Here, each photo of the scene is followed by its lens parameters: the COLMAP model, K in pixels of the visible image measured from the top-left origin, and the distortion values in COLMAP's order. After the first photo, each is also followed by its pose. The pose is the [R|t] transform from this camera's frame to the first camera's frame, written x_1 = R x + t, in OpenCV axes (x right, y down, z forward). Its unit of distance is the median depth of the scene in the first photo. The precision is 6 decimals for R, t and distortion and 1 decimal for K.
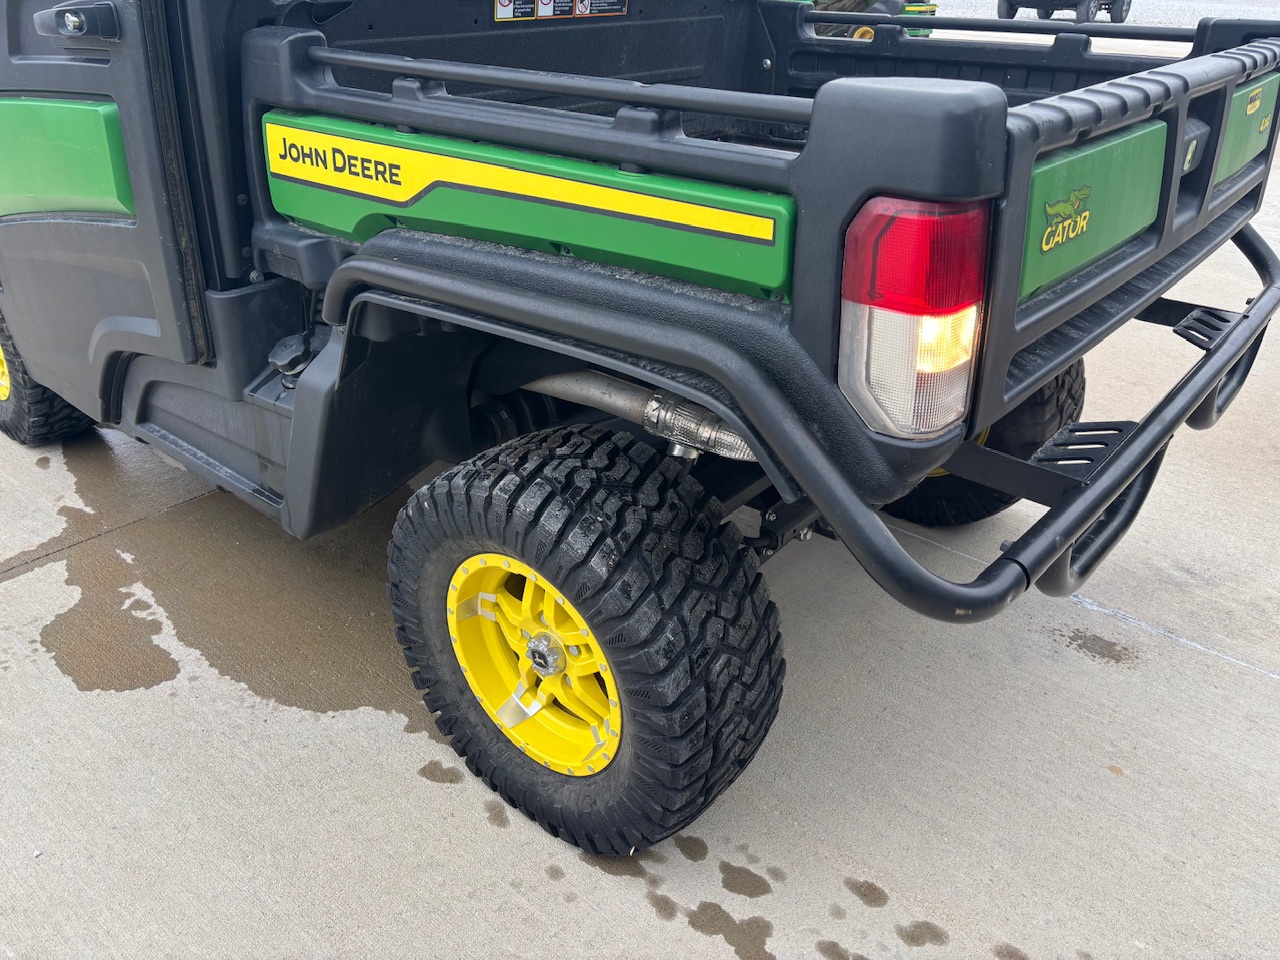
lens RADIAL K [[975.7, 0, 646.7], [0, 975.7, 486.1], [0, 0, 1]] dist [0.056673, -0.068192]
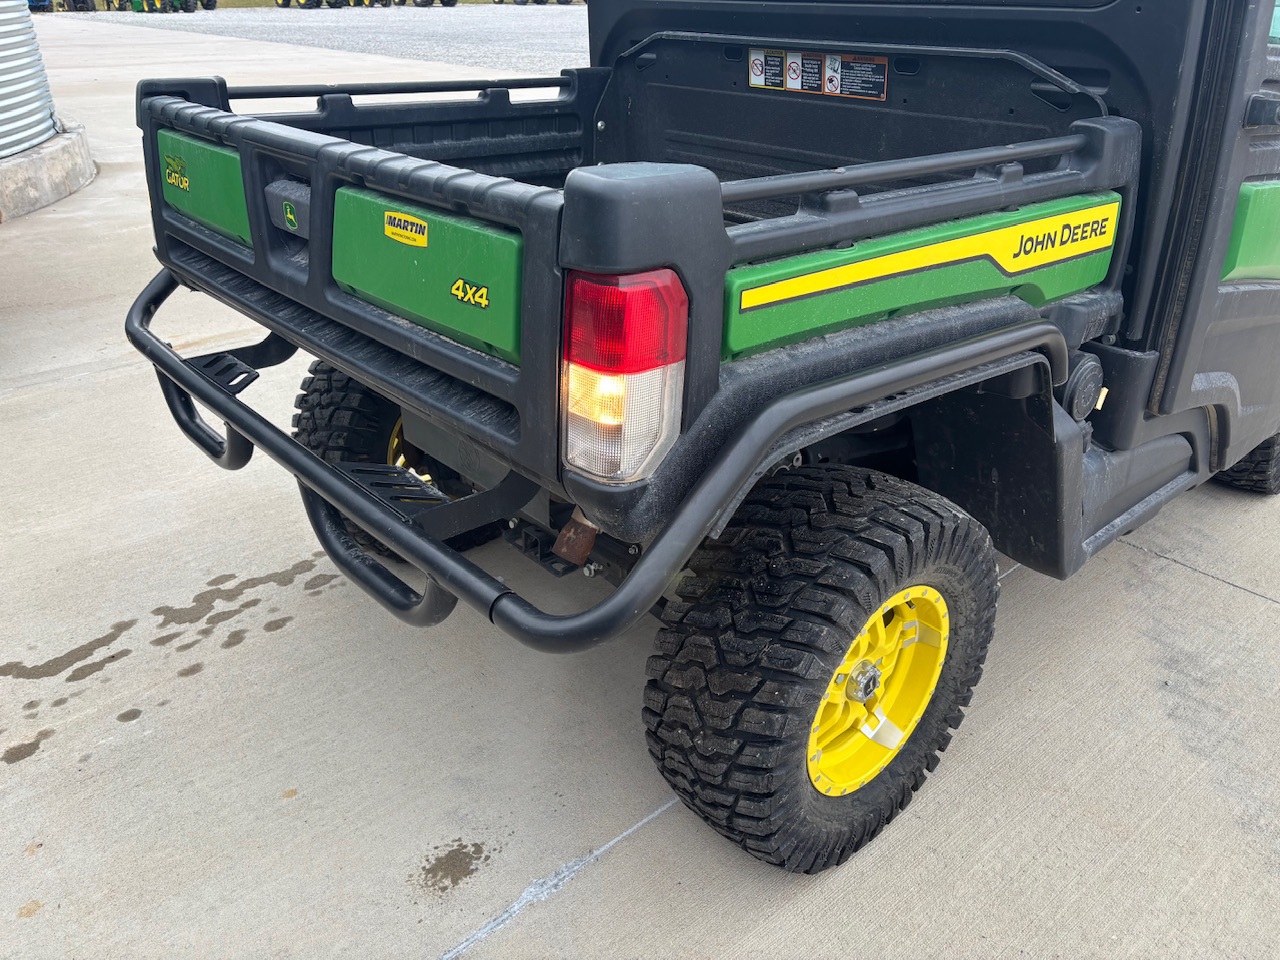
lens RADIAL K [[975.7, 0, 638.0], [0, 975.7, 483.9], [0, 0, 1]] dist [0.056673, -0.068192]
pose [[-0.138396, 0.430125, -0.892098, 1.368938], [-0.498428, 0.748128, 0.438034, -0.668586], [0.855813, 0.505269, 0.110848, 1.171604]]
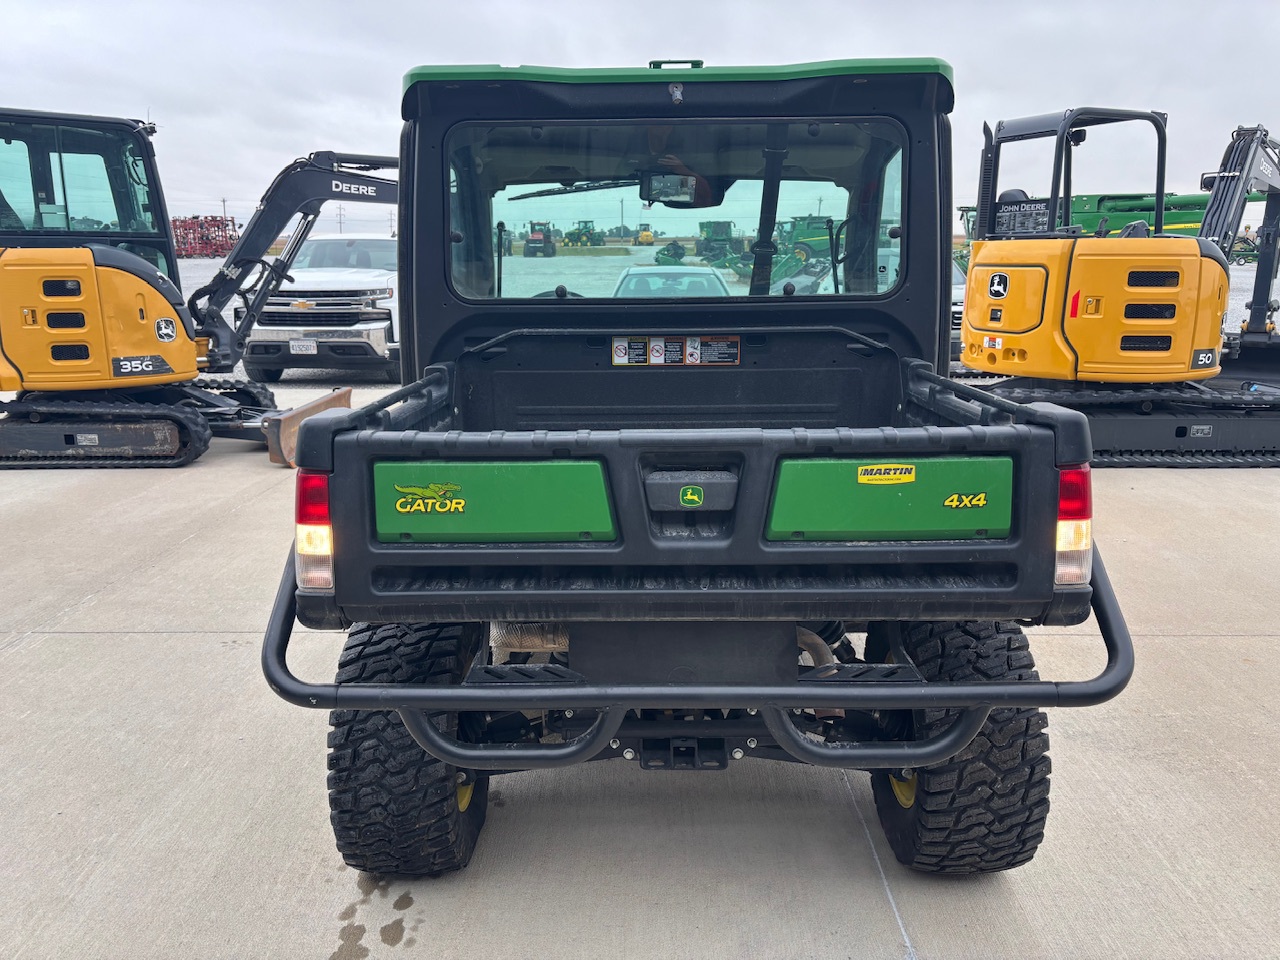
lens RADIAL K [[975.7, 0, 641.0], [0, 975.7, 482.1], [0, 0, 1]] dist [0.056673, -0.068192]
pose [[0.631670, 0.149563, -0.760673, 1.282414], [-0.359928, 0.925629, -0.116892, -0.155832], [0.686618, 0.347624, 0.638524, 0.117438]]
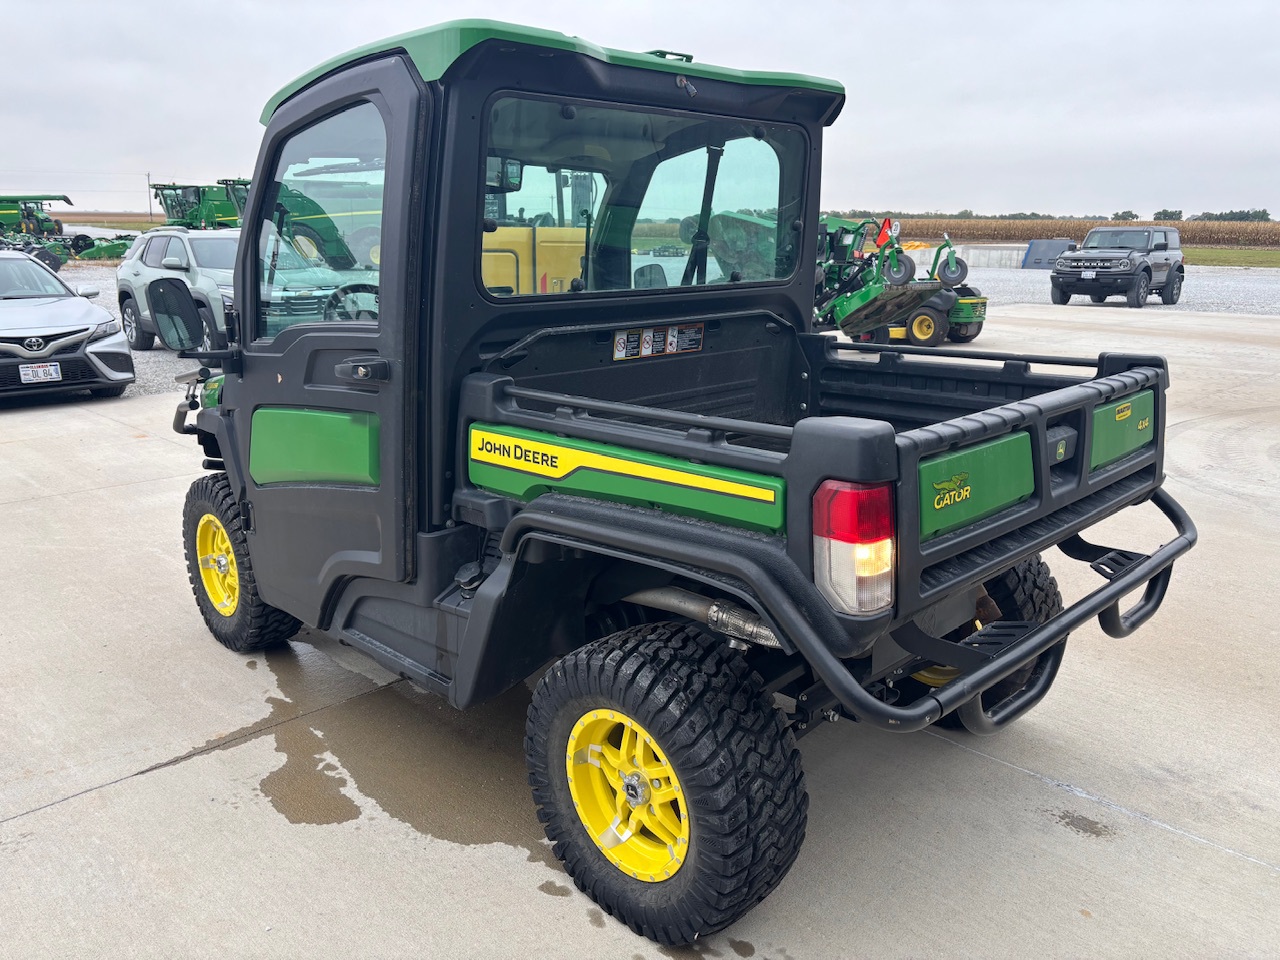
lens RADIAL K [[975.7, 0, 640.2], [0, 975.7, 476.5], [0, 0, 1]] dist [0.056673, -0.068192]
pose [[0.995638, 0.001363, -0.093291, 0.032151], [-0.025892, 0.964658, -0.262230, 0.108979], [0.089637, 0.263502, 0.960485, -0.456919]]
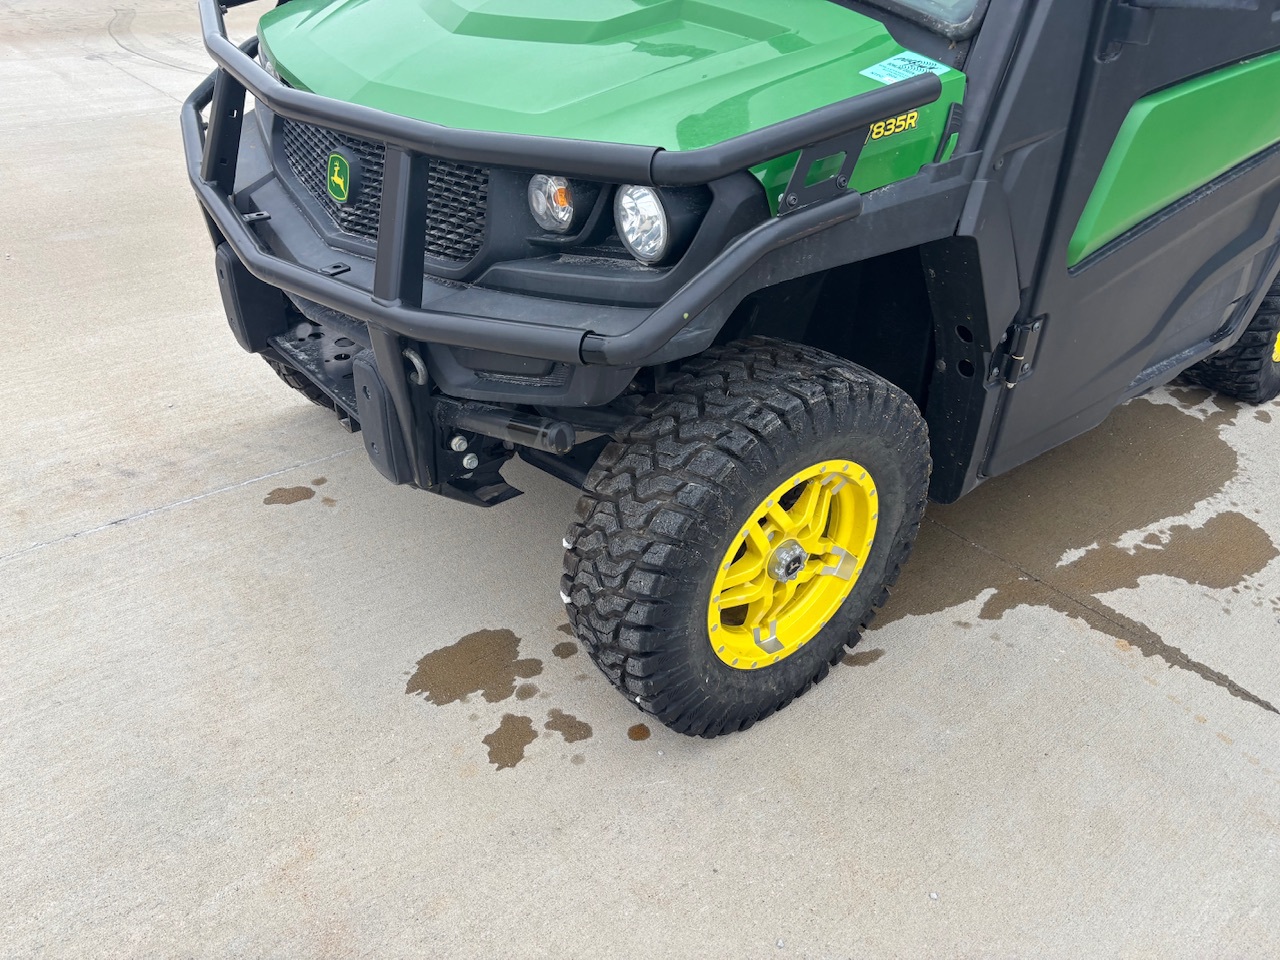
lens RADIAL K [[975.7, 0, 619.3], [0, 975.7, 485.2], [0, 0, 1]] dist [0.056673, -0.068192]
pose [[0.181428, -0.517720, 0.836092, -1.999761], [0.451641, 0.799100, 0.396811, -0.814853], [-0.873558, 0.305621, 0.378803, 1.476086]]
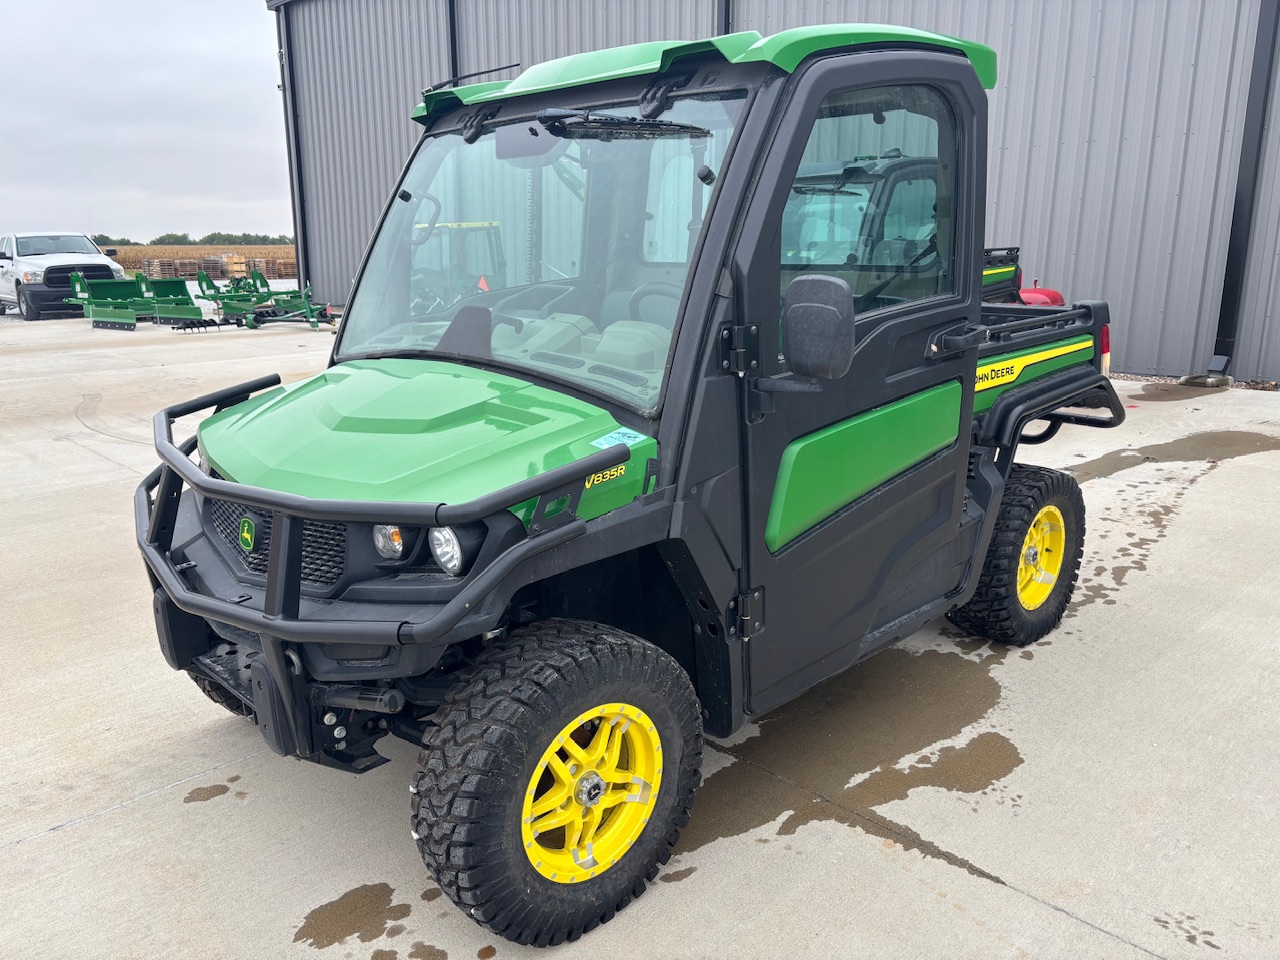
lens RADIAL K [[975.7, 0, 635.1], [0, 975.7, 476.9], [0, 0, 1]] dist [0.056673, -0.068192]
pose [[0.096105, -0.238750, 0.966314, -2.334330], [0.508515, 0.846333, 0.158531, -0.806005], [-0.855673, 0.476150, 0.202745, 1.211057]]
